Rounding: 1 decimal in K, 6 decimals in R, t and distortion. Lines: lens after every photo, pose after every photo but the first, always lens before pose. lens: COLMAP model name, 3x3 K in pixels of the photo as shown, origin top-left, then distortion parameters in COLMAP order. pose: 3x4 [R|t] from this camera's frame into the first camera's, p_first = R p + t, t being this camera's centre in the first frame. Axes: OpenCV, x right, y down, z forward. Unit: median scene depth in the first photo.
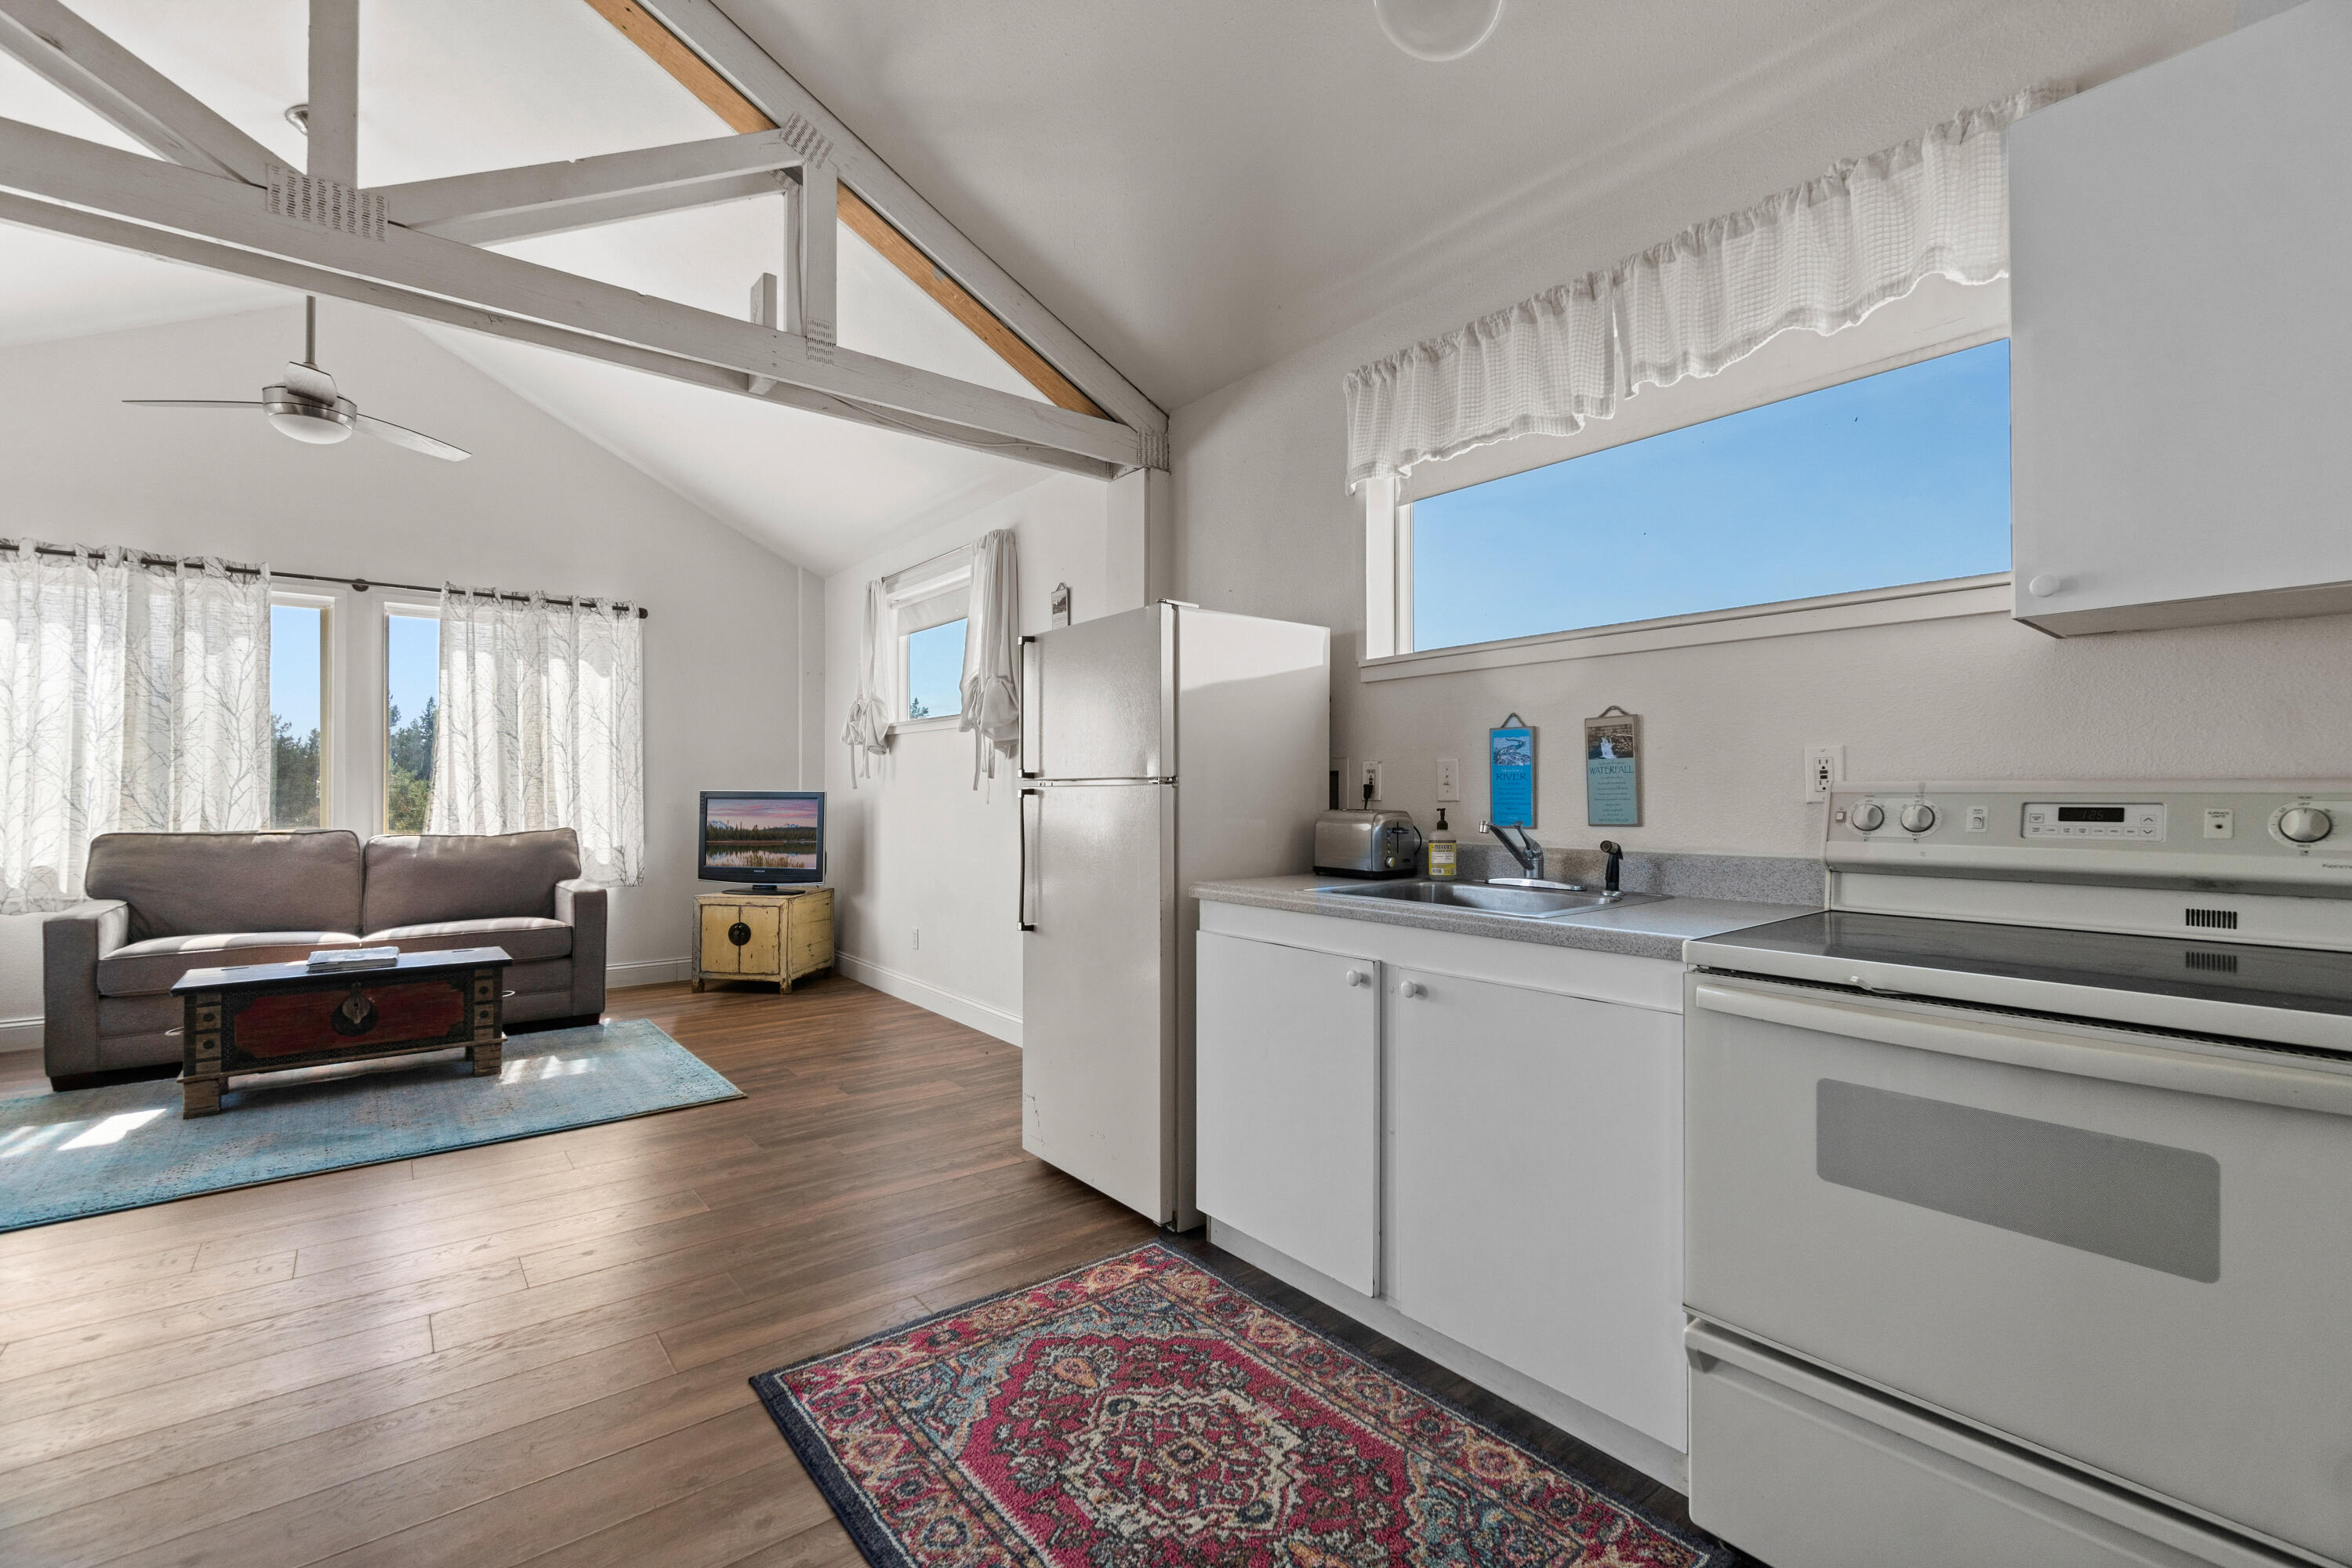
lens RADIAL K [[1010.6, 0, 1177.3], [0, 1010.6, 784.2], [0, 0, 1]] dist [-0.002339, 0.001075]
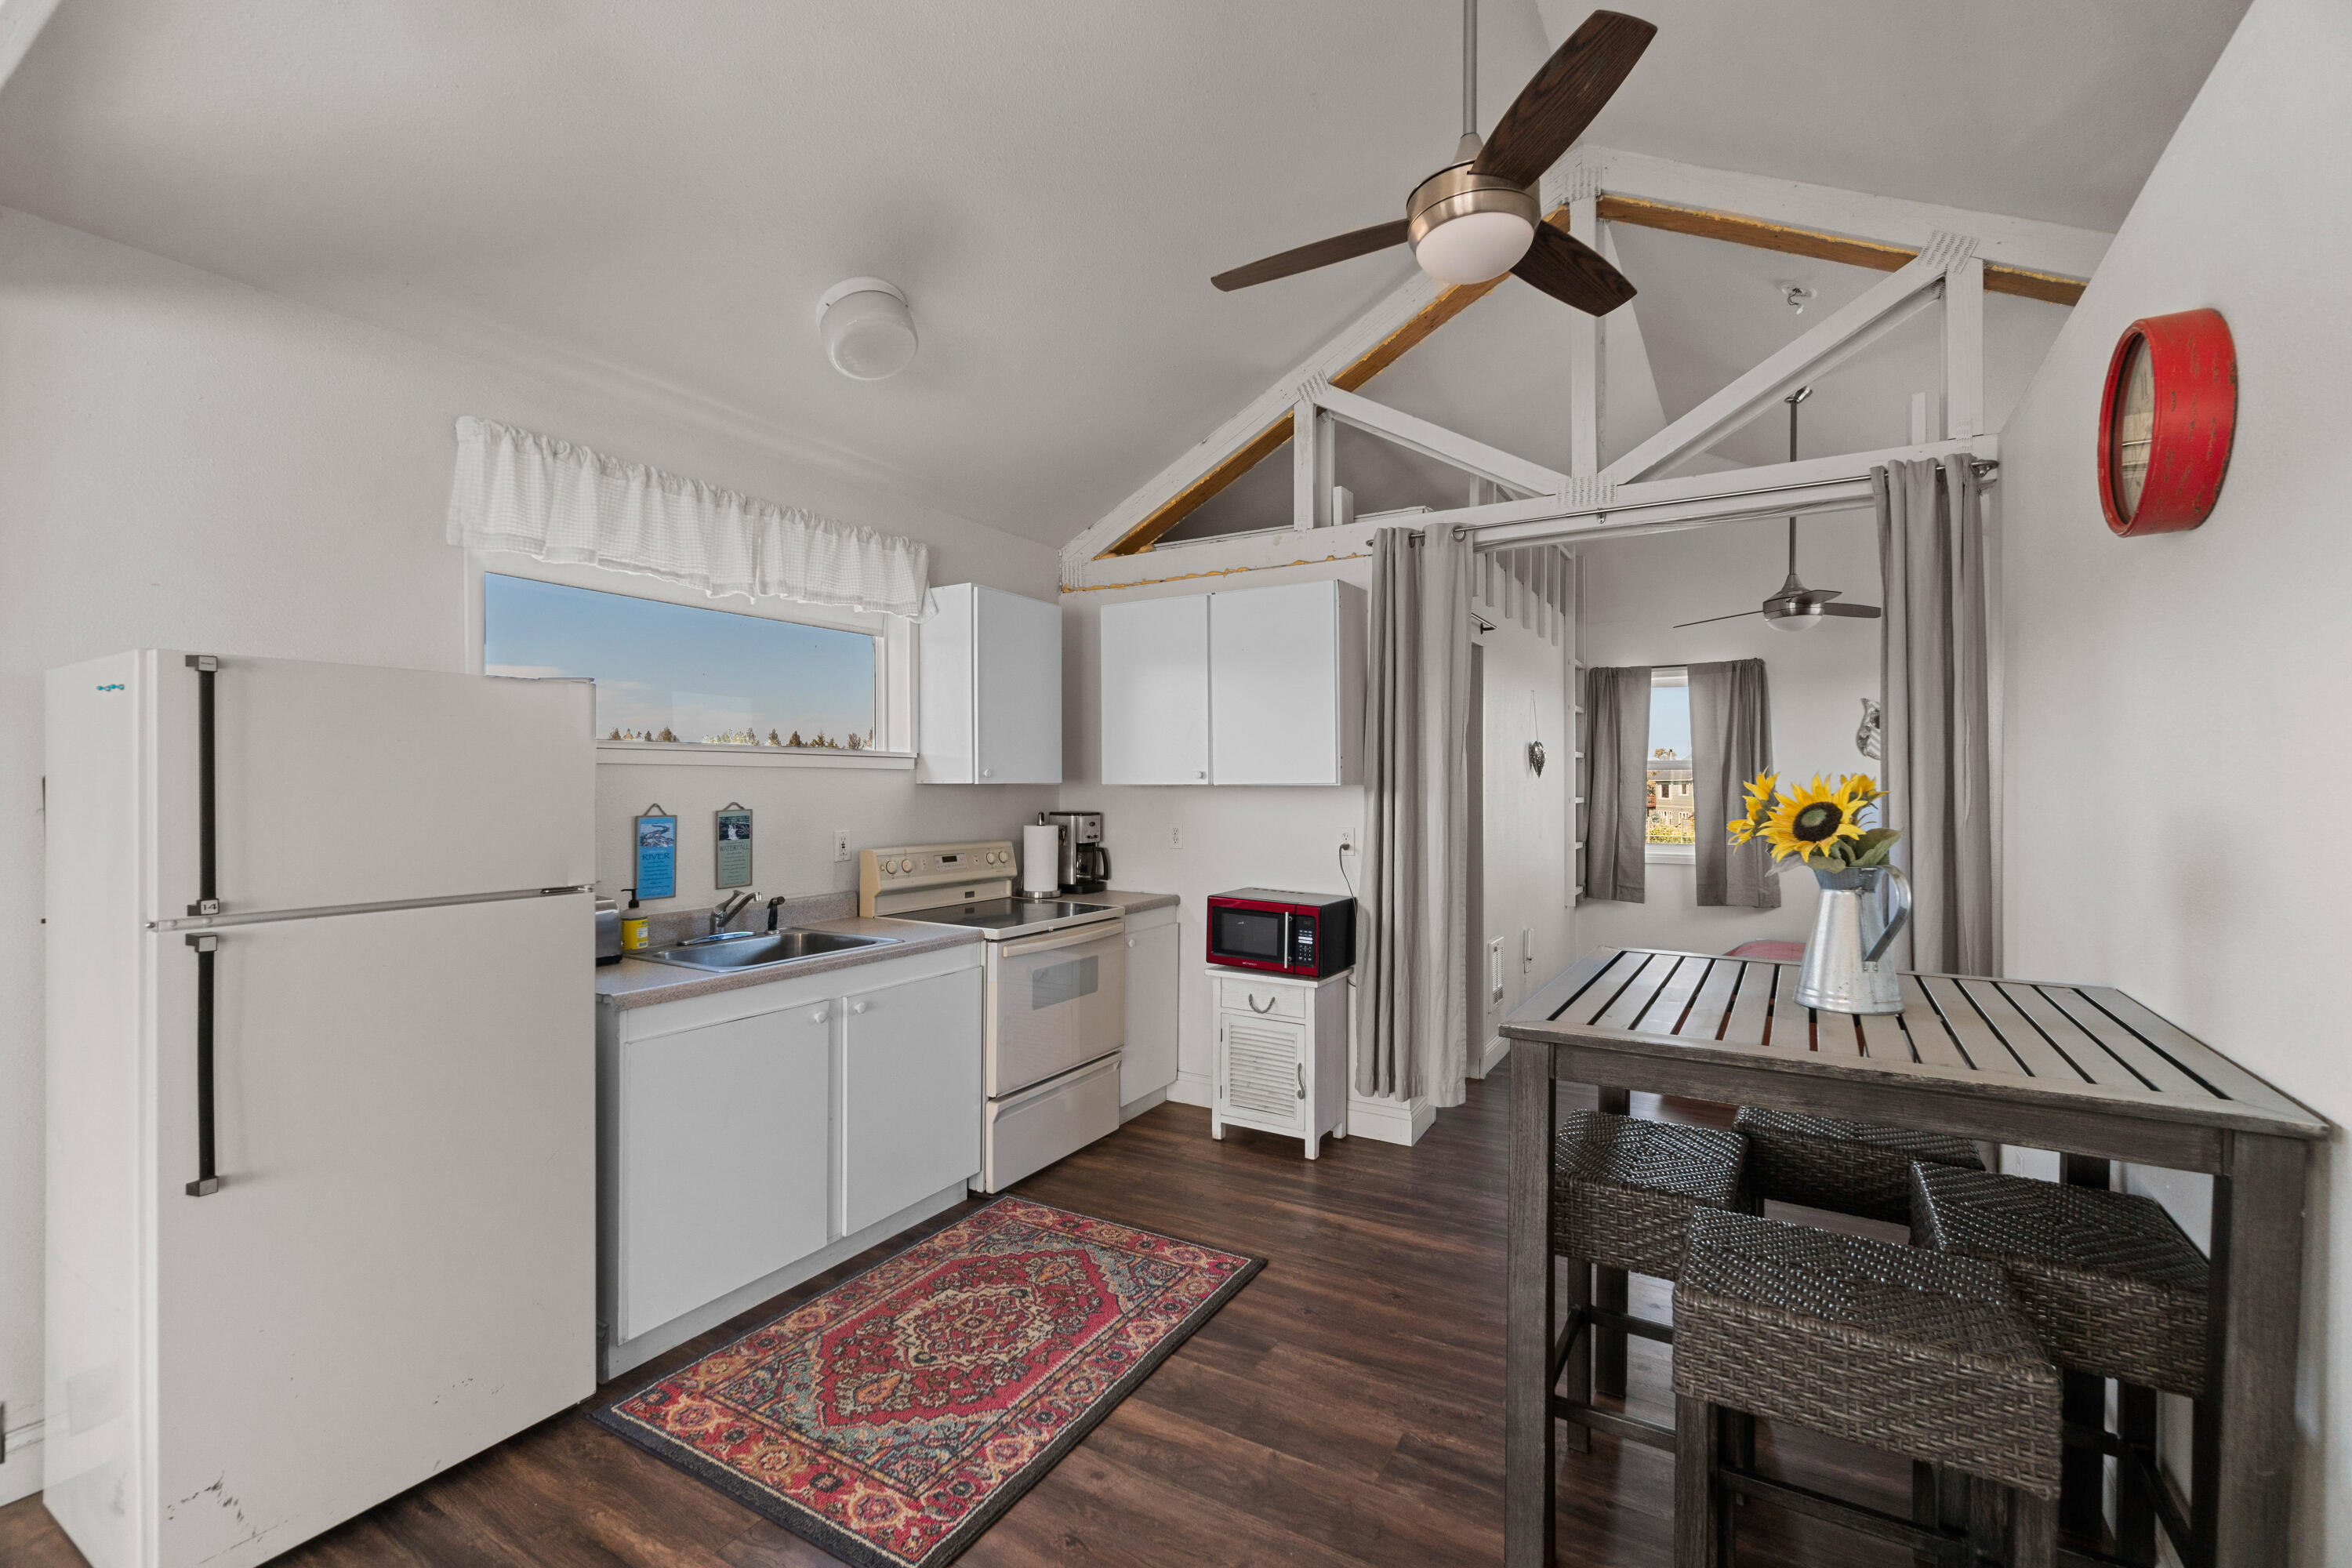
lens RADIAL K [[1010.6, 0, 1191.6], [0, 1010.6, 785.6], [0, 0, 1]] dist [-0.002339, 0.001075]
pose [[-0.358573, 0.001295, 0.933501, -1.097247], [-0.005878, 0.999976, -0.003646, -0.097880], [-0.933483, -0.006794, -0.358556, 0.898241]]
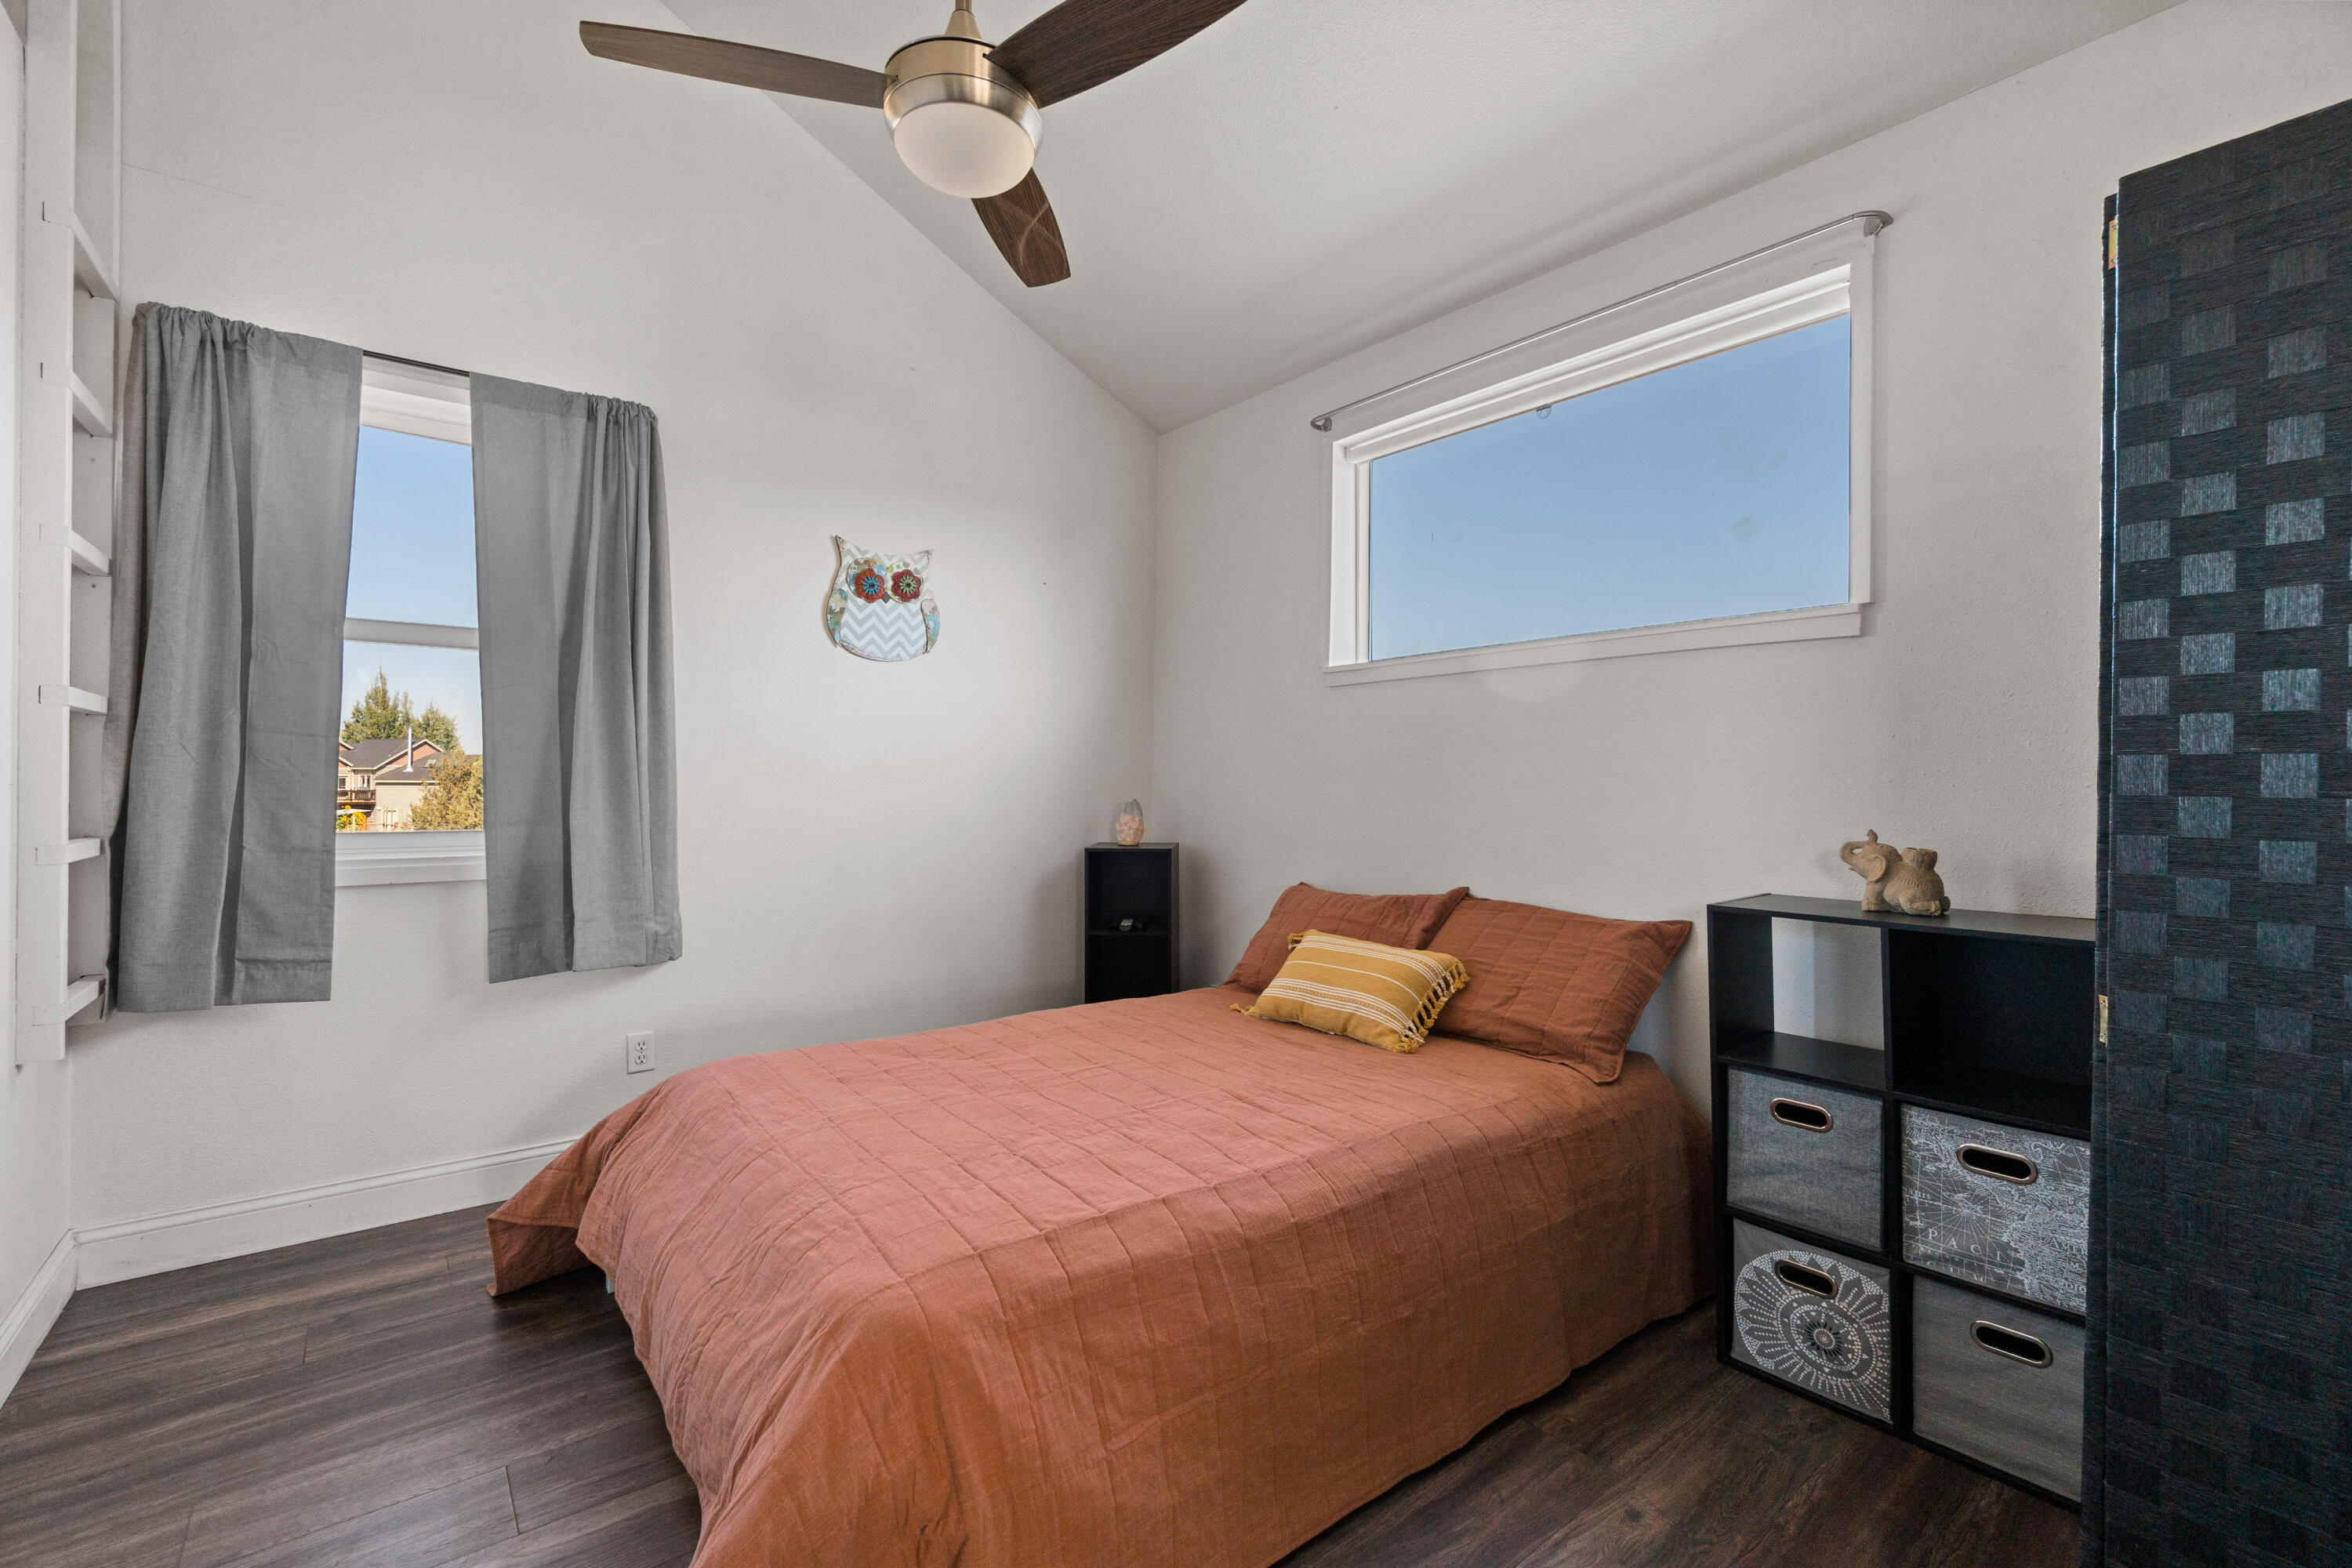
lens RADIAL K [[1010.6, 0, 1182.6], [0, 1010.6, 778.2], [0, 0, 1]] dist [-0.002339, 0.001075]
pose [[-0.999963, -0.003166, -0.007960, -0.718632], [-0.003042, 0.999875, -0.015531, -0.069040], [0.008008, -0.015506, -0.999848, 0.566433]]
